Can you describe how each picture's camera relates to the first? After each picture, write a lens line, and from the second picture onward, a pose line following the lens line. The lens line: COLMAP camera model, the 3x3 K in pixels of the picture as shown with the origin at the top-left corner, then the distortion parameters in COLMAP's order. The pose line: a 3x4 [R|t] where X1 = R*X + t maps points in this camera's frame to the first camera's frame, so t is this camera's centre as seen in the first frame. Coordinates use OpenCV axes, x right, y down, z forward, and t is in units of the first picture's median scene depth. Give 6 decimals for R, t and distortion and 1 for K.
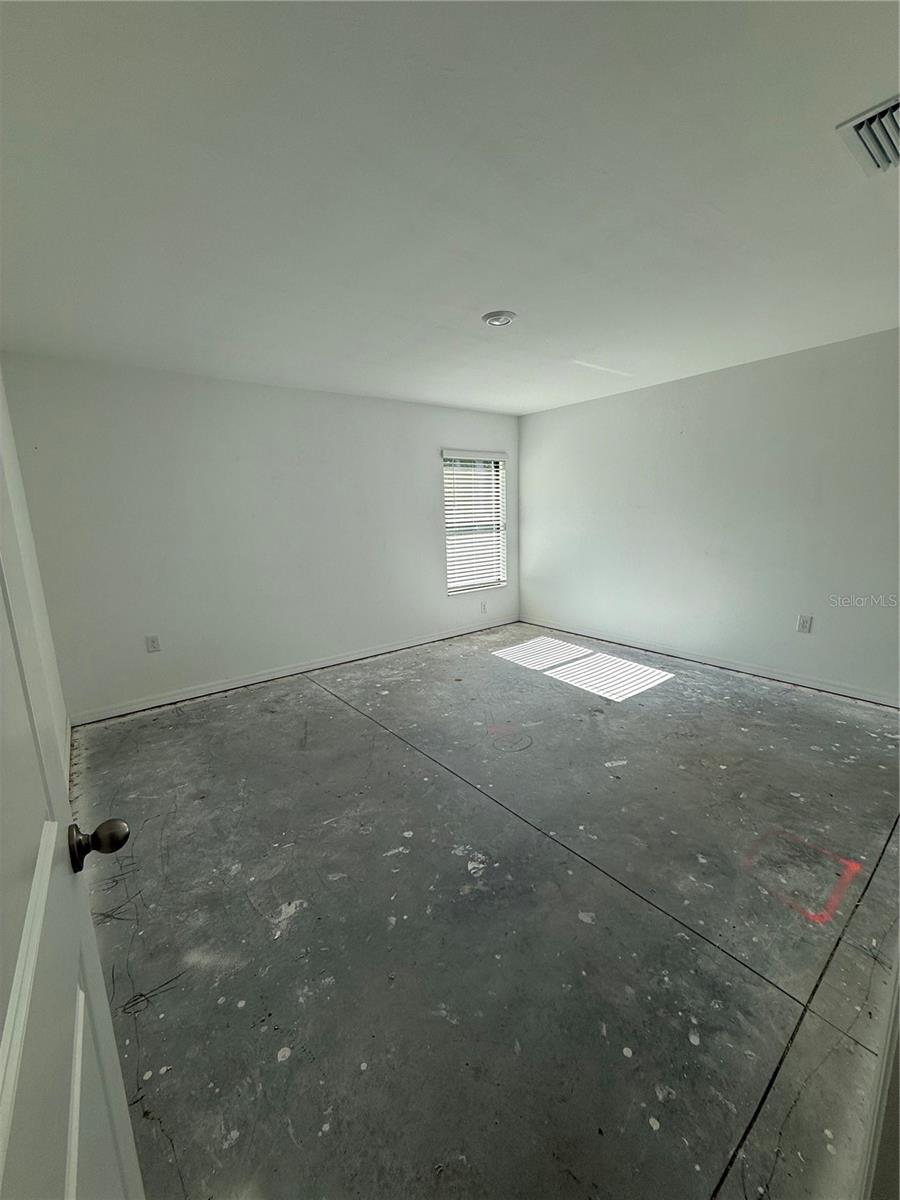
lens RADIAL K [[477.3, 0, 454.9], [0, 477.3, 594.7], [0, 0, 1]] dist [-0.001347, 0.000053]
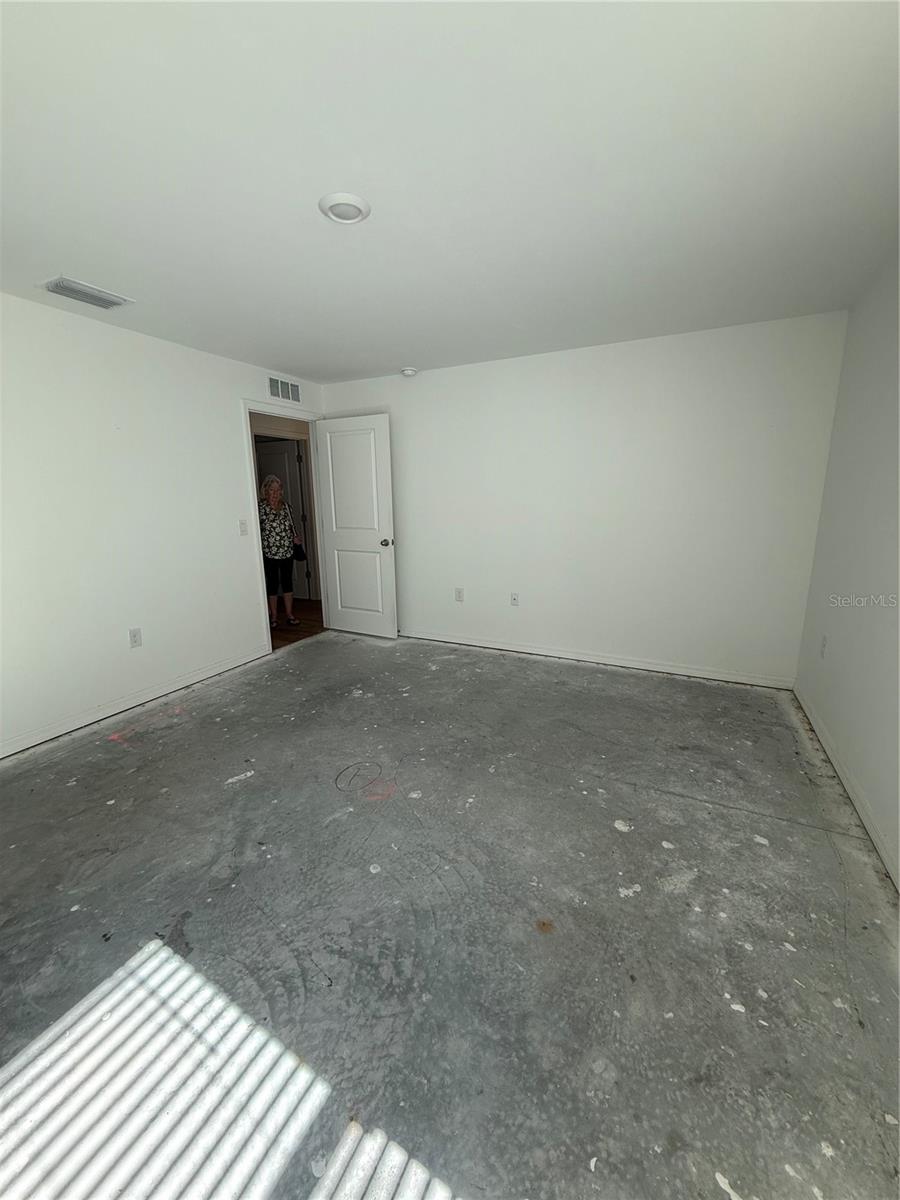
lens RADIAL K [[477.3, 0, 451.3], [0, 477.3, 607.7], [0, 0, 1]] dist [-0.001347, 0.000053]
pose [[-0.898640, 0.143632, -0.414507, 0.255258], [-0.038671, 0.915266, 0.400989, -0.273068], [0.436979, 0.376374, -0.816941, 1.500534]]
